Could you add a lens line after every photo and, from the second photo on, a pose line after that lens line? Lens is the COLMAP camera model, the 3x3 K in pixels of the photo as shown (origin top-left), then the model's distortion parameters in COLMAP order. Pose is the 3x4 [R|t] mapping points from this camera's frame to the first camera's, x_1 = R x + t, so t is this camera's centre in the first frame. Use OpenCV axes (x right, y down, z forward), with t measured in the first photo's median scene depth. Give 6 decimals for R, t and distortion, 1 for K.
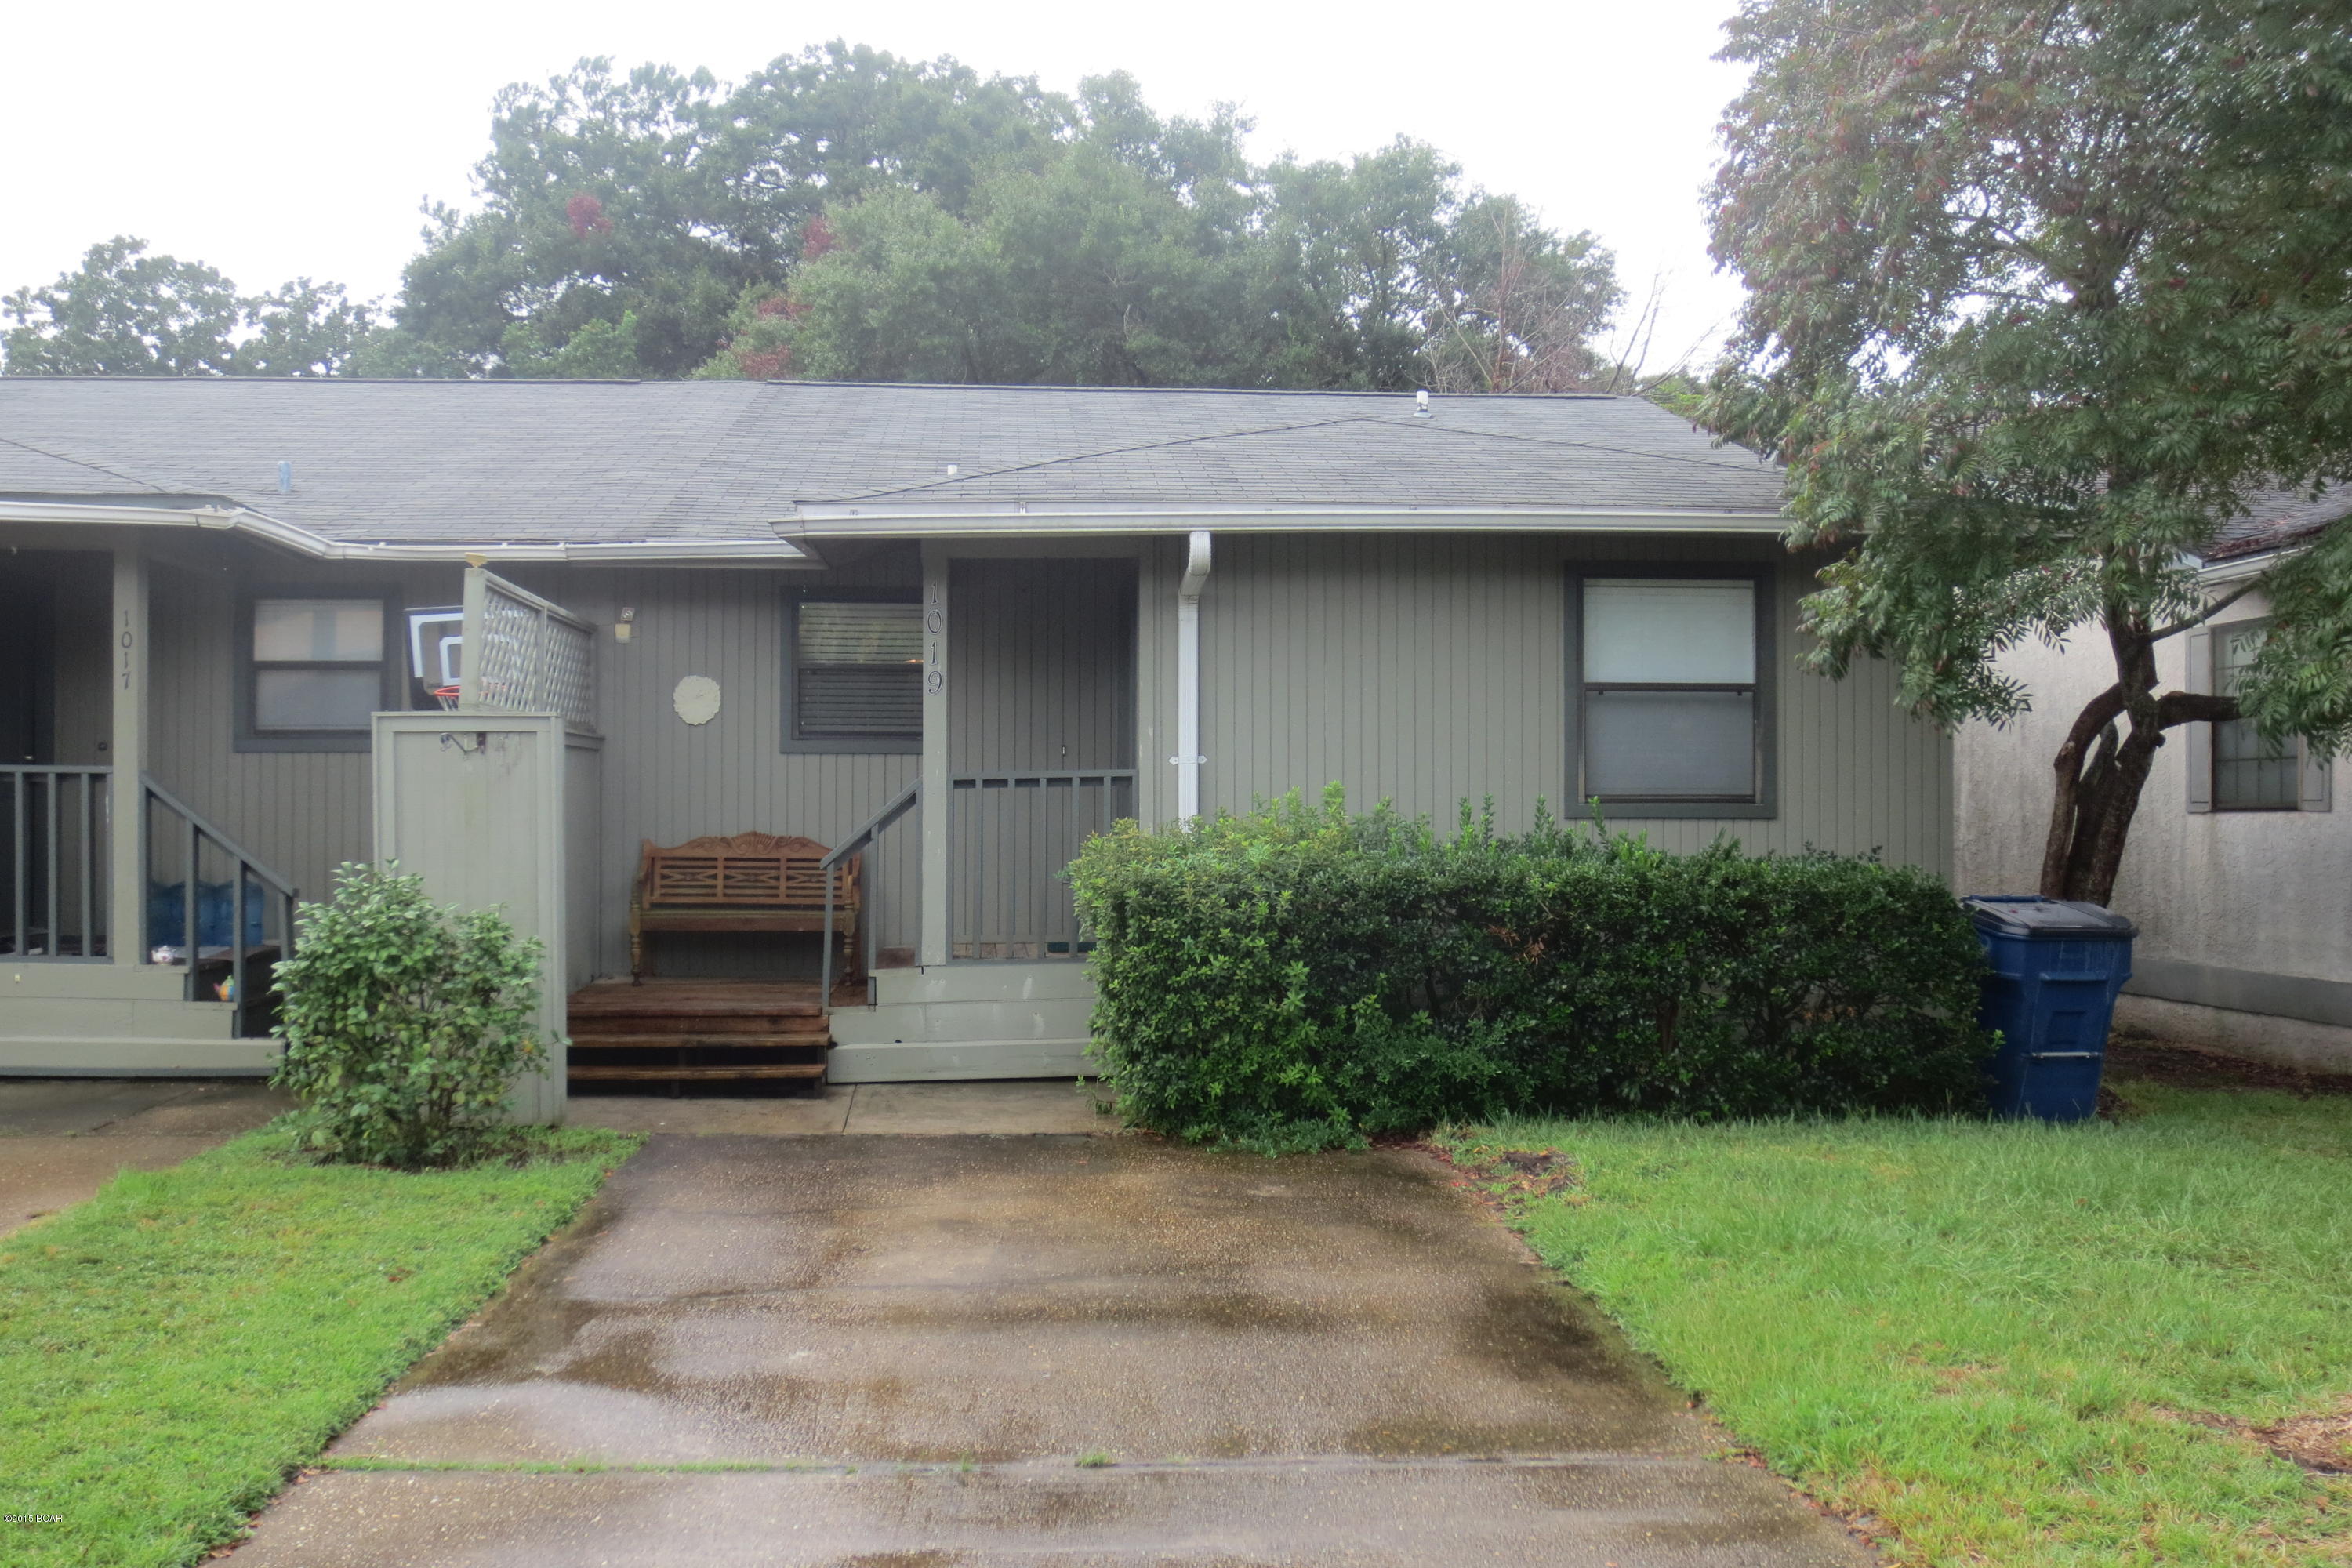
lens RADIAL K [[2234.8, 0, 1177.1], [0, 2234.8, 821.1], [0, 0, 1]] dist [-0.112285, -0.002442]
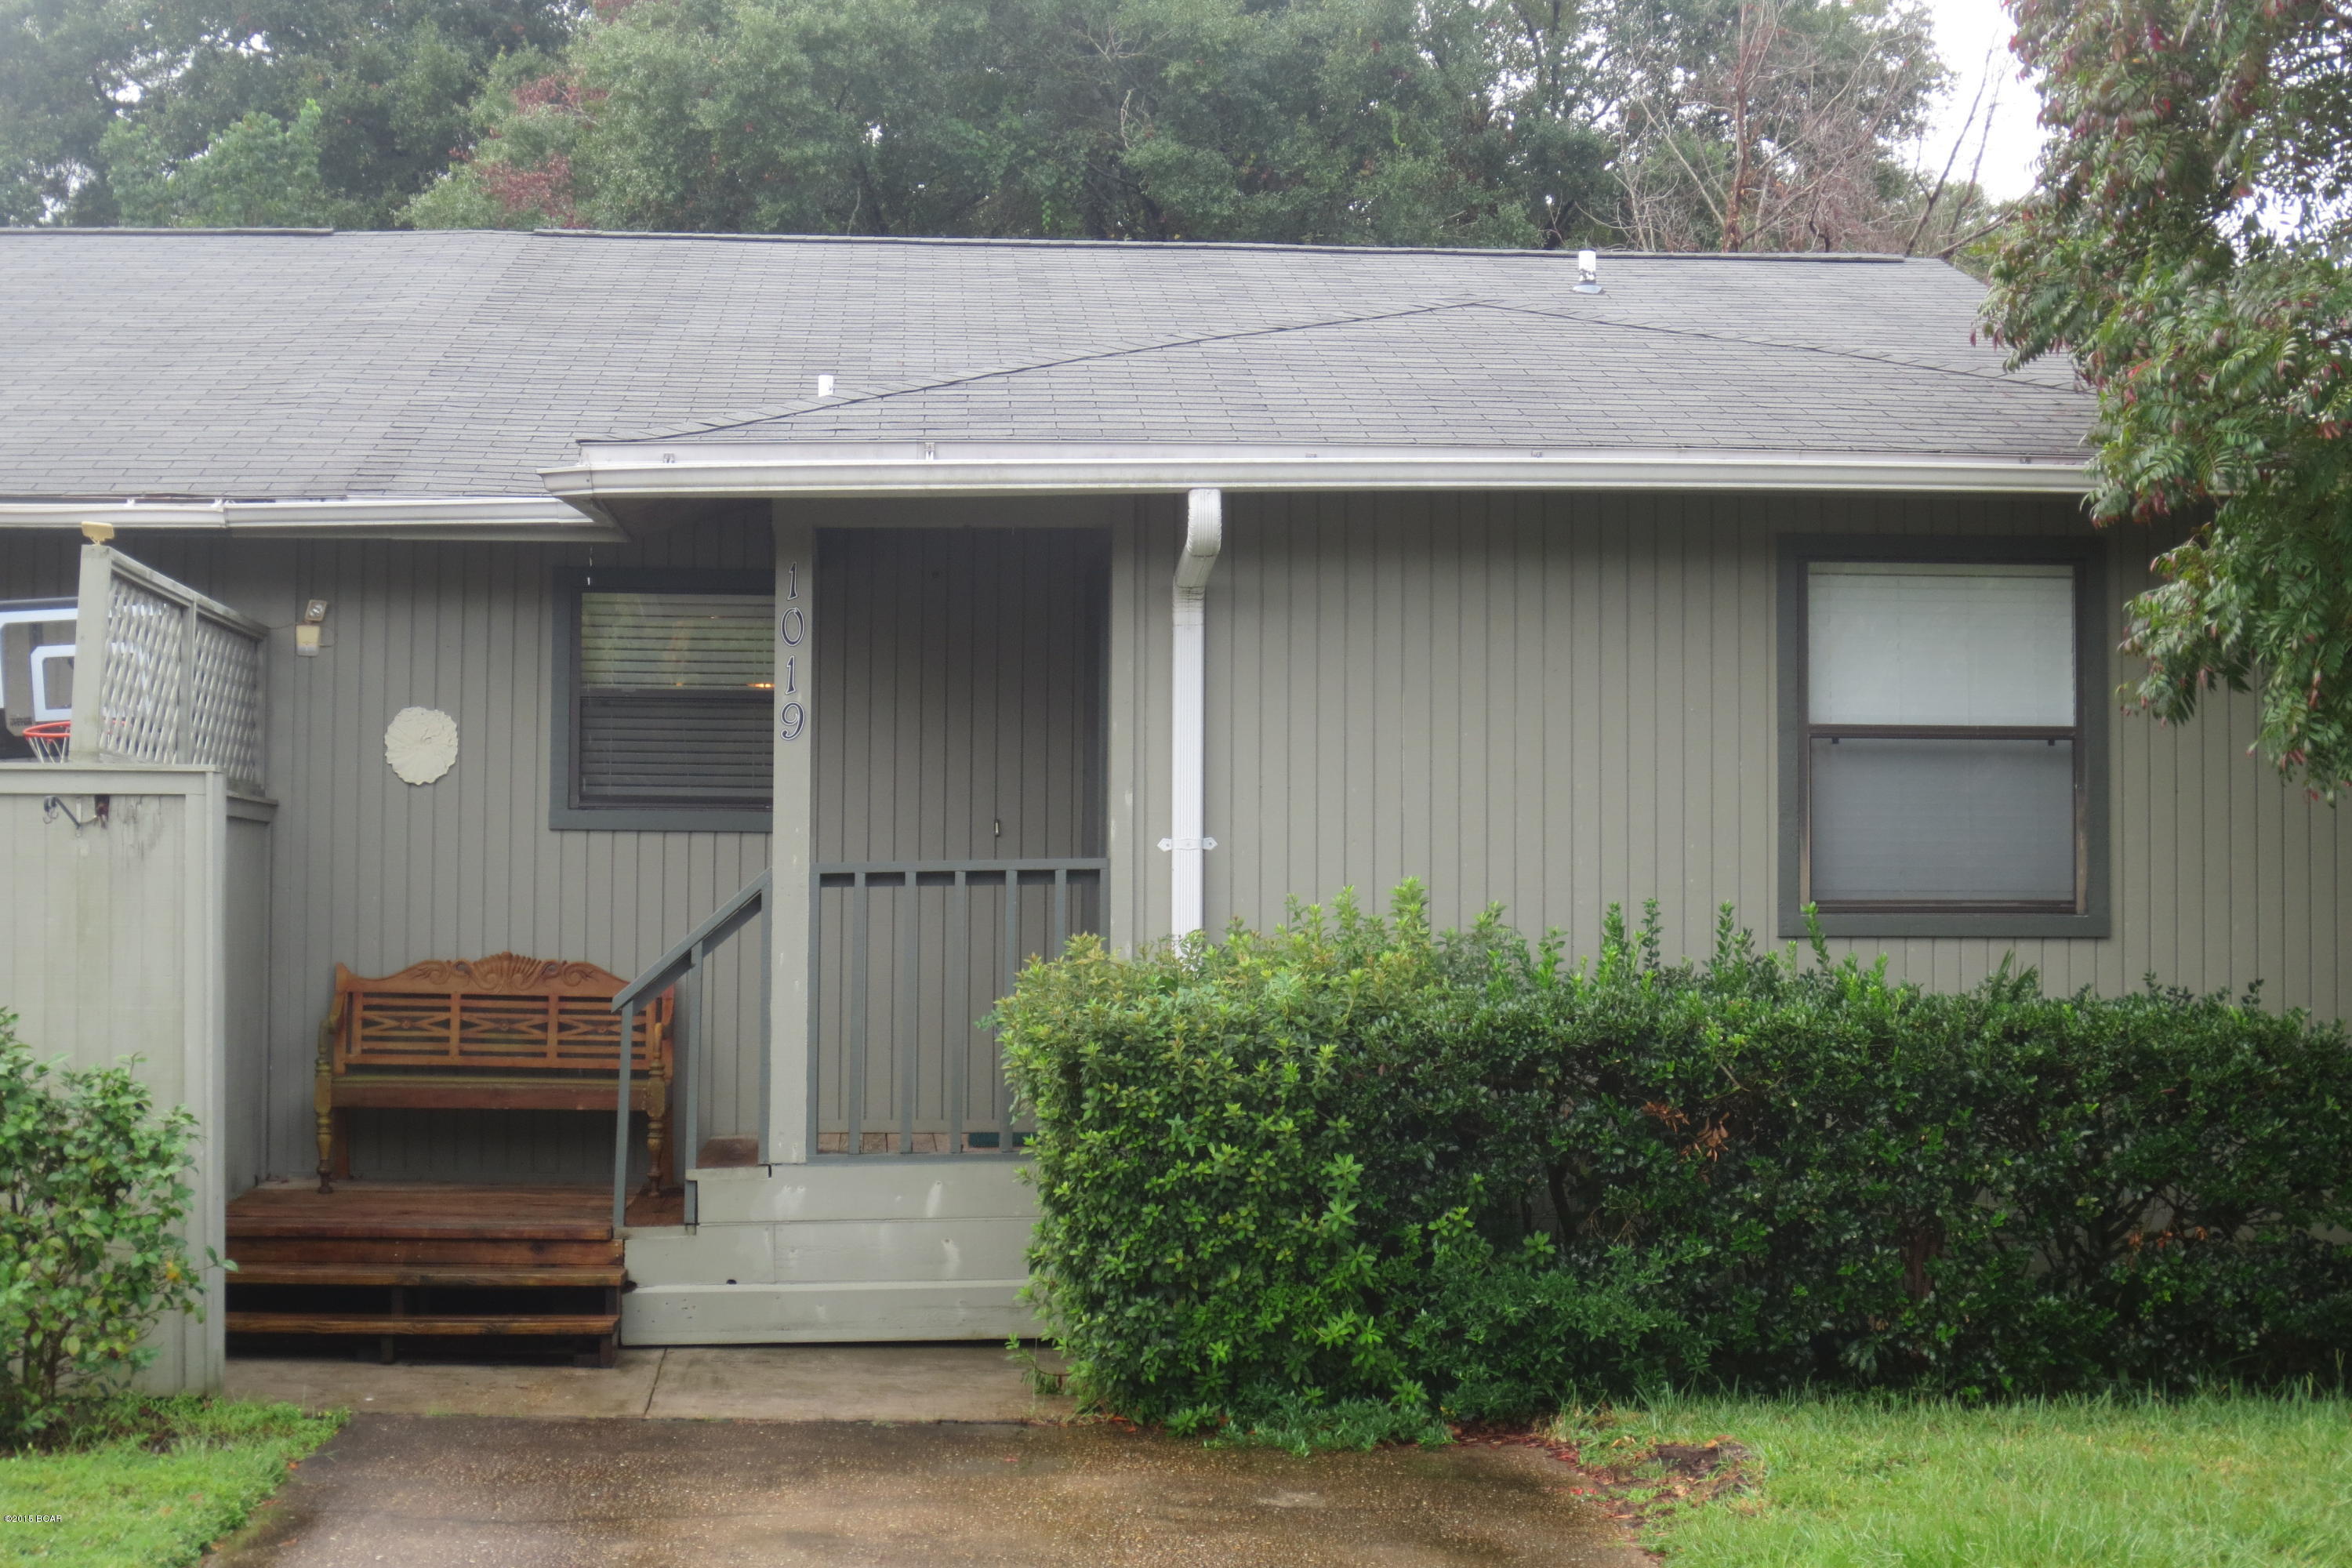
lens RADIAL K [[3911.9, 0, 1176.0], [0, 3911.9, 784.0], [0, 0, 1]] dist [-0.249142, -0.093612]
pose [[0.999889, 0.003955, -0.014341, 0.019859], [-0.004570, 0.999059, -0.043132, 0.004233], [0.014157, 0.043193, 0.998966, -0.130960]]
